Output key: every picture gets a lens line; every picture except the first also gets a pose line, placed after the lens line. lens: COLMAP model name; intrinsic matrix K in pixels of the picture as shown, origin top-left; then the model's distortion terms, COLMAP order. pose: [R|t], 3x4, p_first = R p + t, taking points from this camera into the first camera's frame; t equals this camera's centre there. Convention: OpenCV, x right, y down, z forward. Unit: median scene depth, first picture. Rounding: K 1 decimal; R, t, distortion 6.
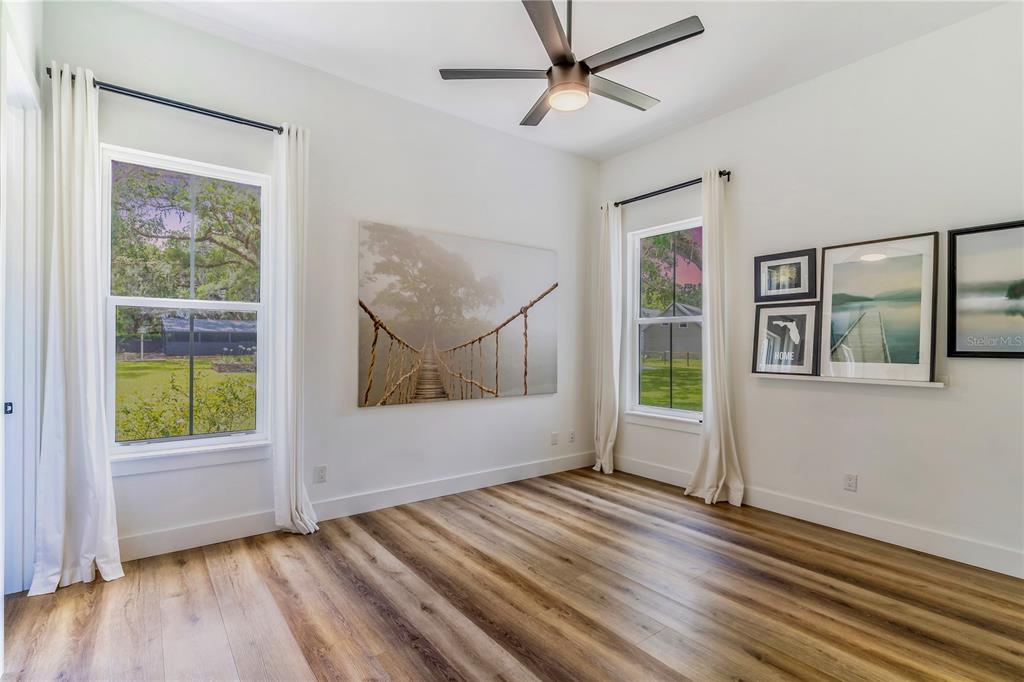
lens RADIAL K [[486.6, 0, 517.0], [0, 486.6, 339.7], [0, 0, 1]] dist [-0.001061, 0.001262]
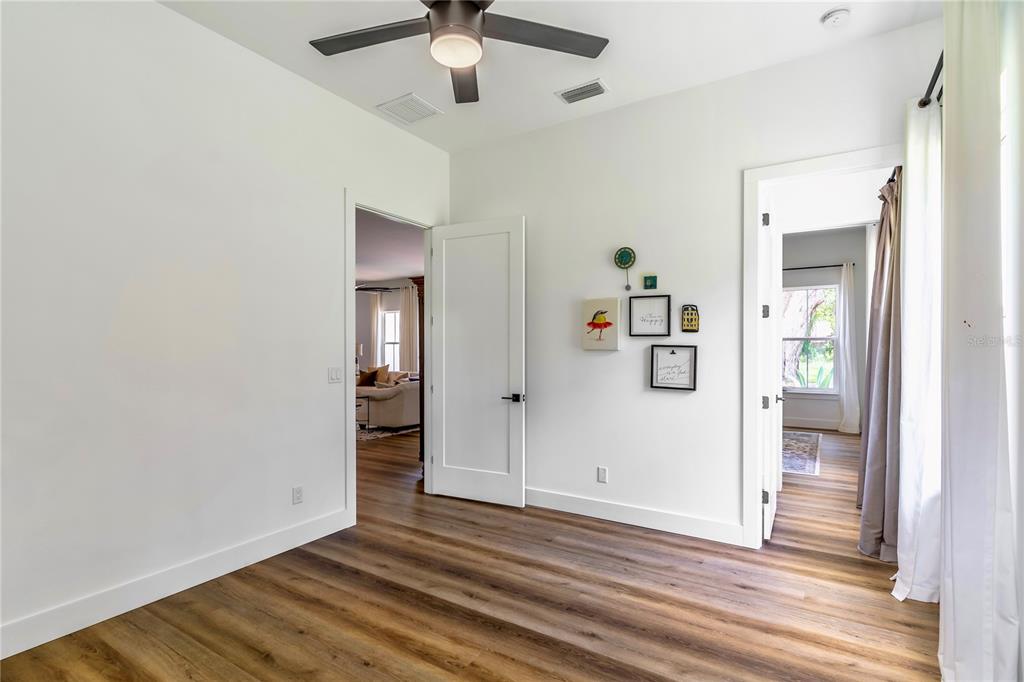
lens RADIAL K [[486.6, 0, 512.2], [0, 486.6, 347.1], [0, 0, 1]] dist [-0.001061, 0.001262]
pose [[-0.935327, -0.001215, -0.353784, 0.216118], [0.001168, 0.999978, -0.006521, -0.016359], [0.353784, -0.006512, -0.935305, 1.293383]]
